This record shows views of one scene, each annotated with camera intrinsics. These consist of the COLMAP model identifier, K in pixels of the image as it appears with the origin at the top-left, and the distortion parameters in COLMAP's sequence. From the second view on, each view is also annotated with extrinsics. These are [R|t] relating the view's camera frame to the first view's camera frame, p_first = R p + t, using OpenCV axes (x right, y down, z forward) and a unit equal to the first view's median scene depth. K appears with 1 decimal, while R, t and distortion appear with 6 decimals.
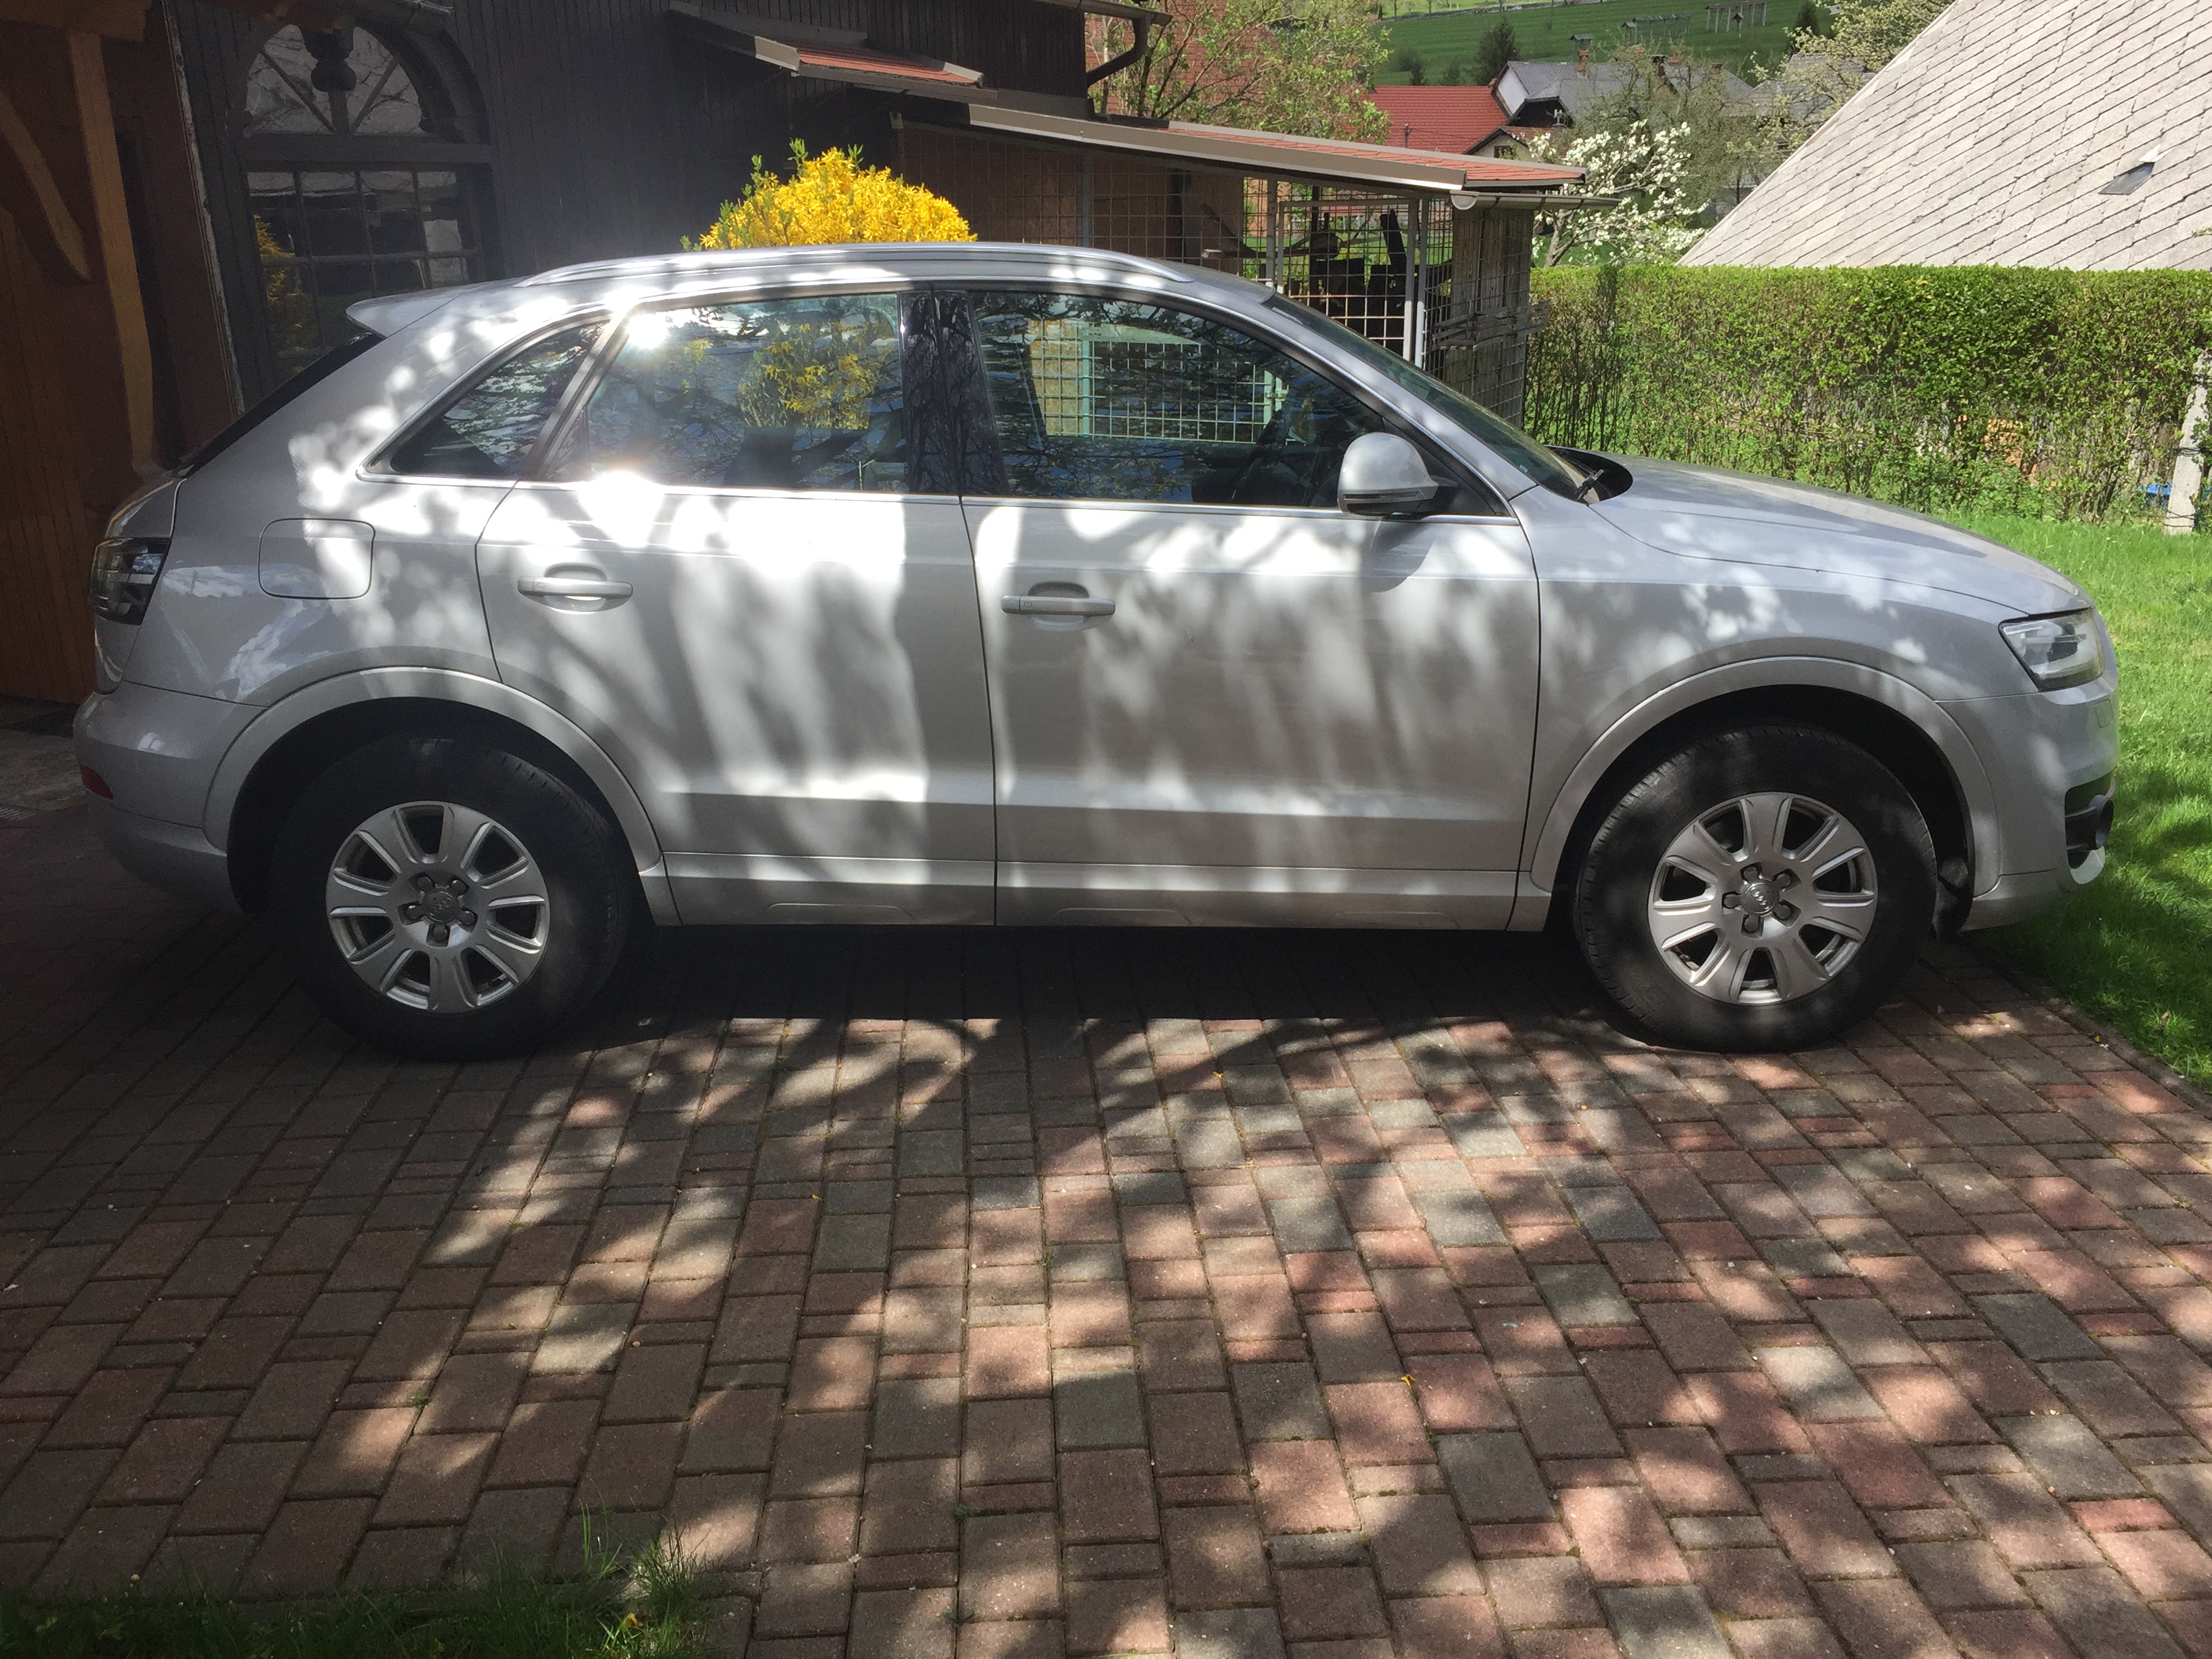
lens RADIAL K [[1897.5, 0, 1108.2], [0, 1897.5, 823.2], [0, 0, 1]] dist [0.096741, -0.130100]
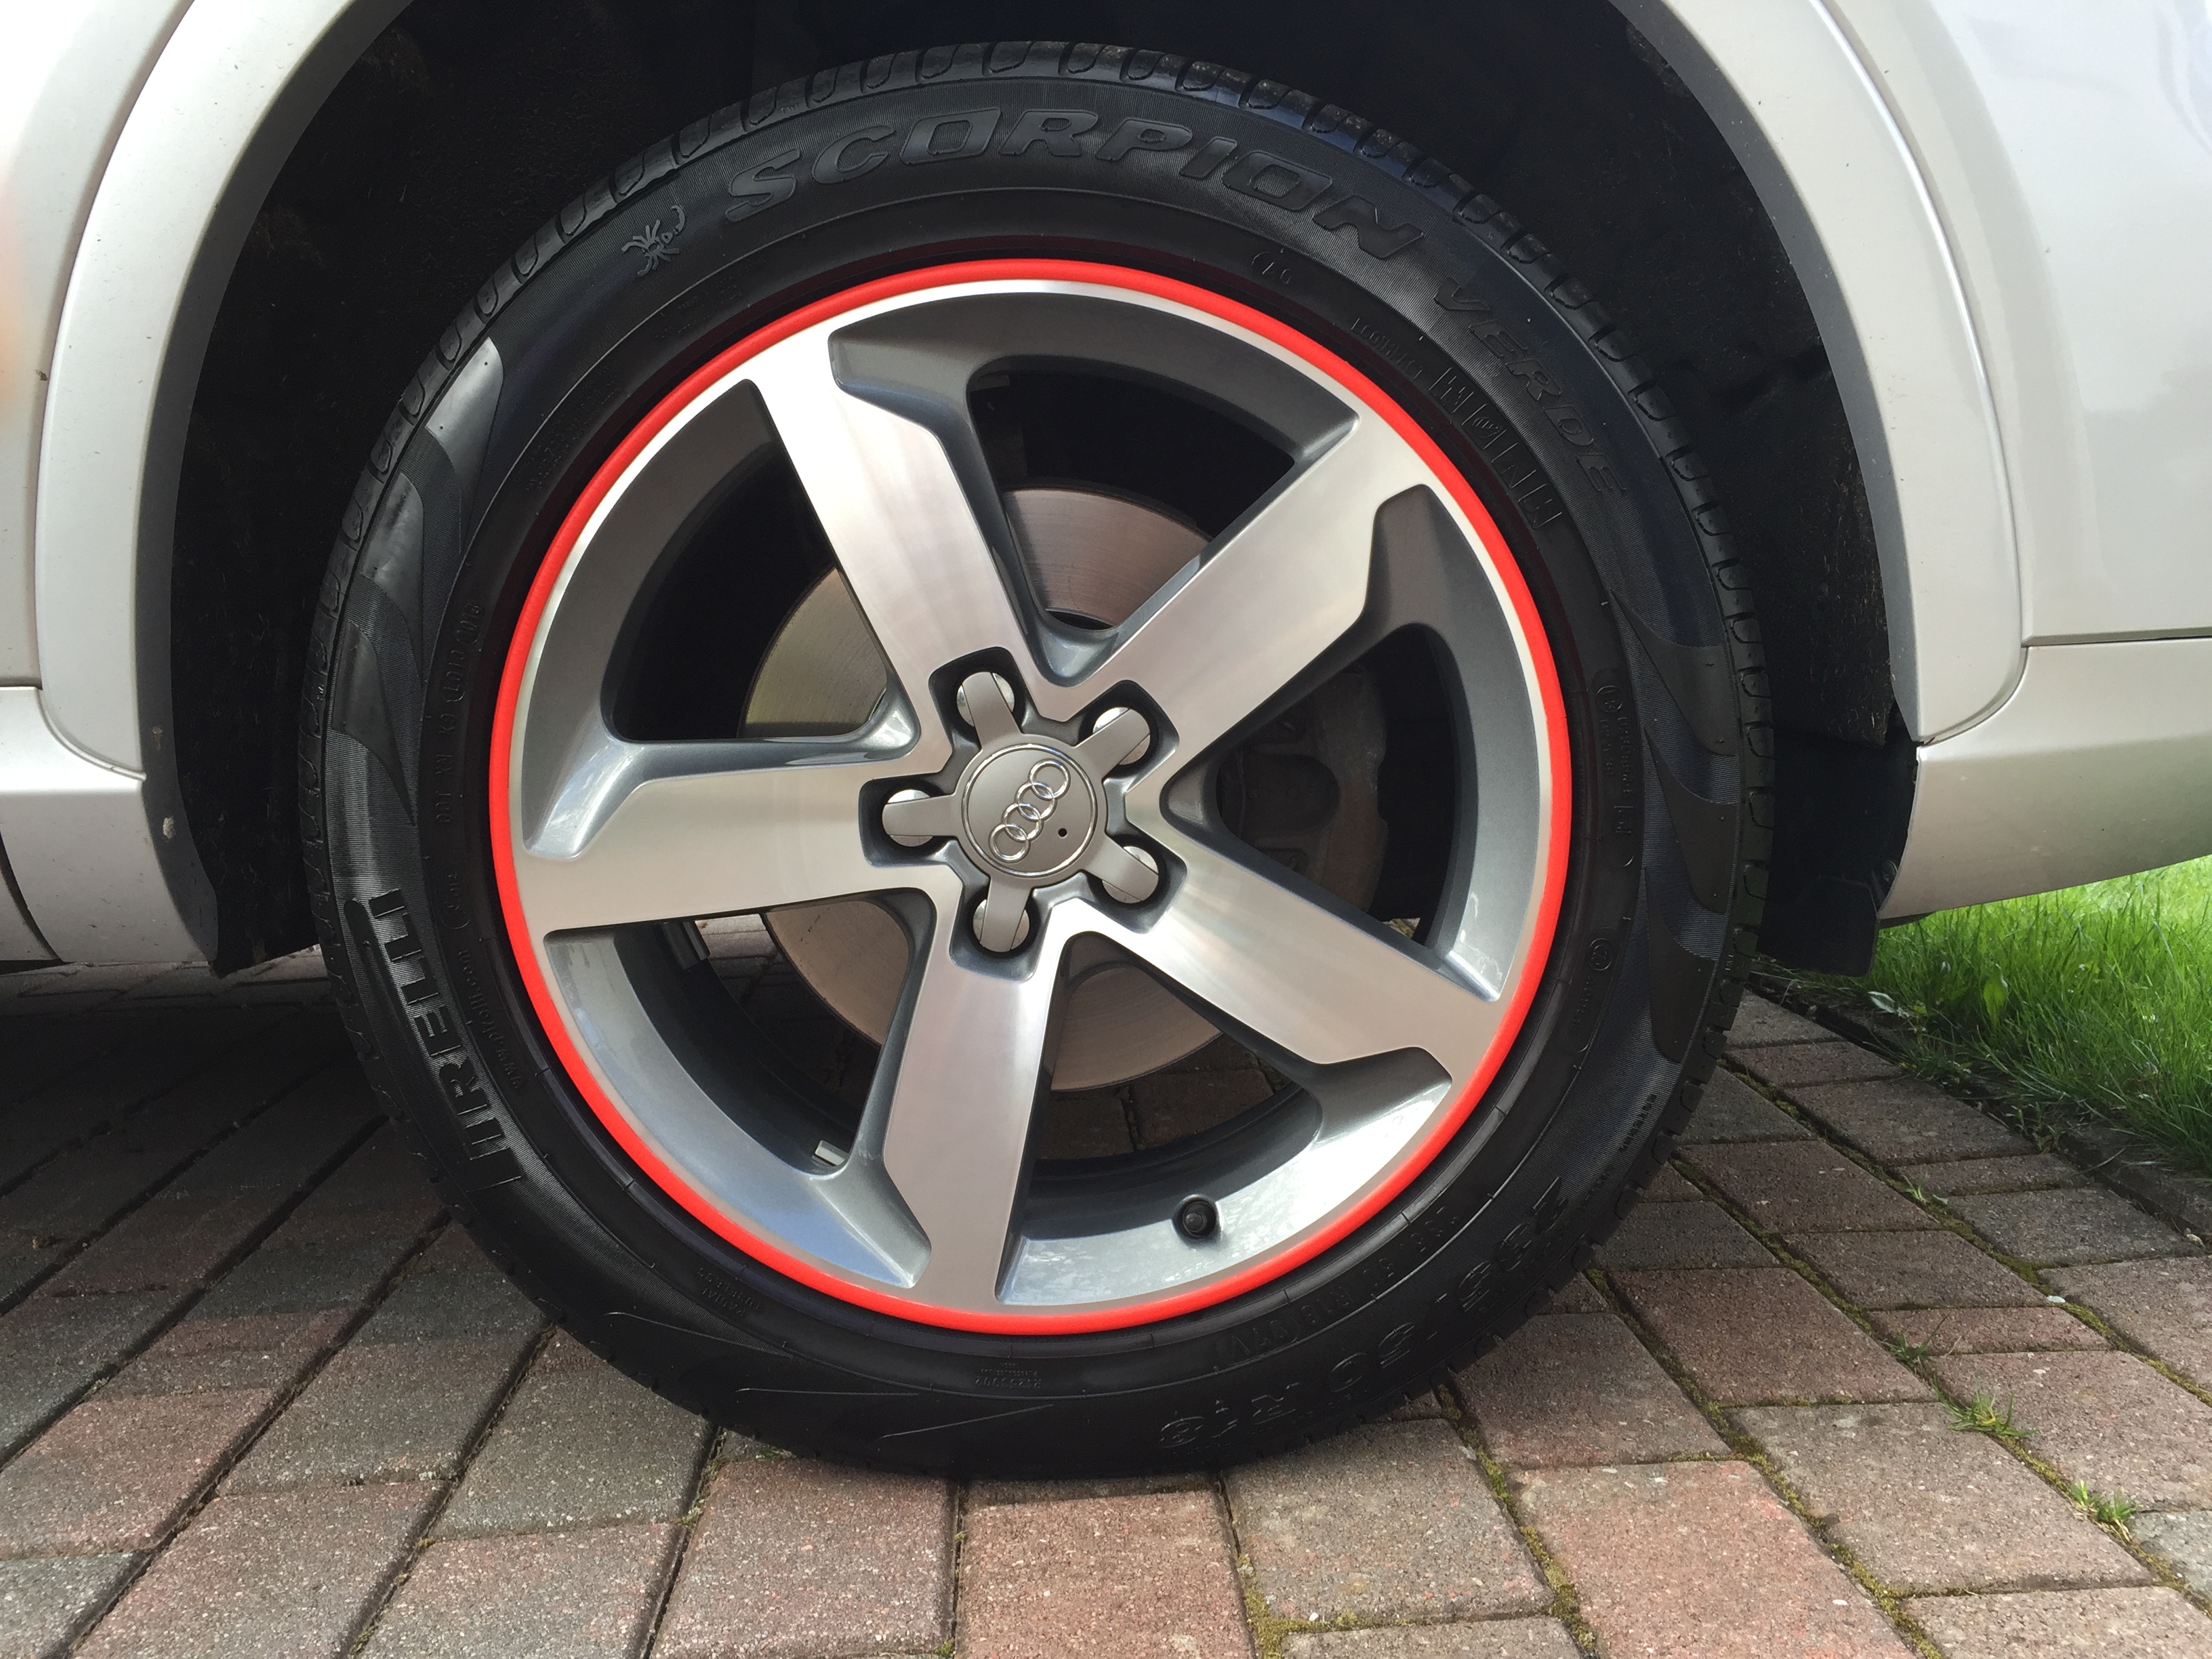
lens RADIAL K [[1897.5, 0, 1108.2], [0, 1897.5, 823.2], [0, 0, 1]] dist [0.096741, -0.130100]
pose [[0.999391, -0.027091, -0.022002, 0.270940], [0.023352, 0.987590, -0.155311, 0.057223], [0.025937, 0.154702, 0.987621, 0.588353]]
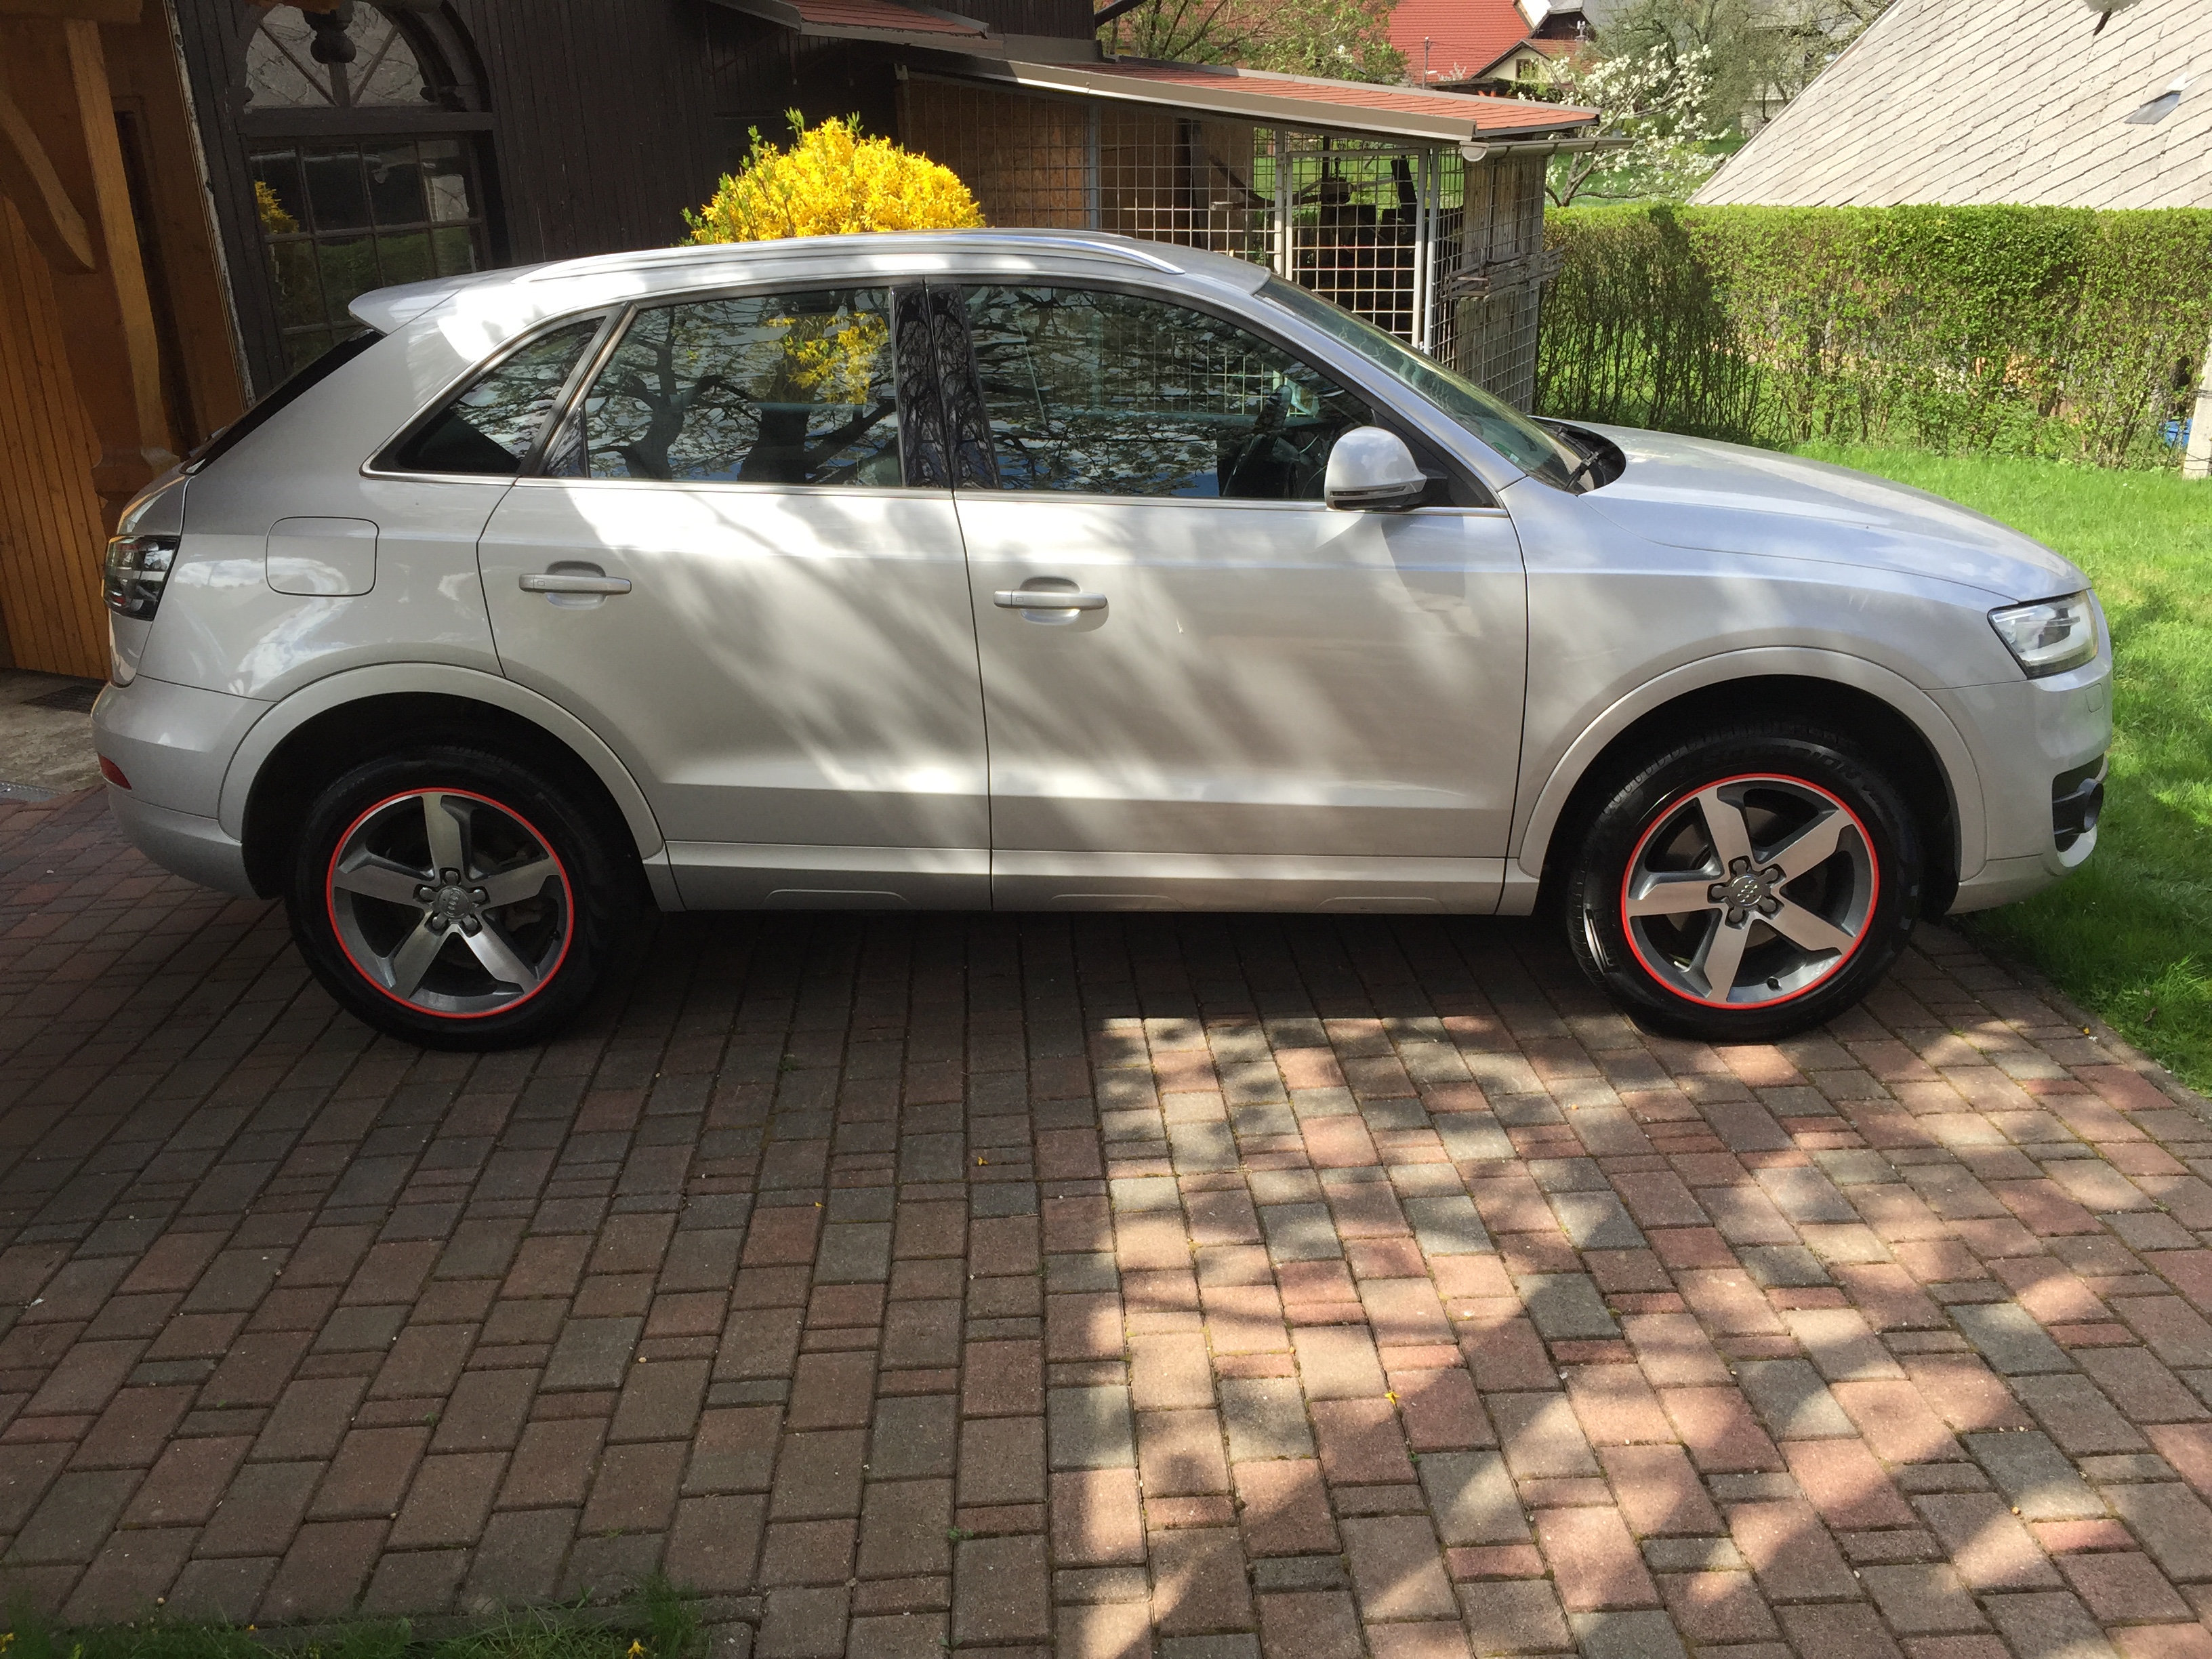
lens RADIAL K [[1897.5, 0, 1108.2], [0, 1897.5, 823.2], [0, 0, 1]] dist [0.096741, -0.130100]
pose [[0.999924, -0.005976, -0.010776, 0.009666], [0.006398, 0.999195, 0.039612, -0.032043], [0.010531, -0.039678, 0.999157, -0.008075]]
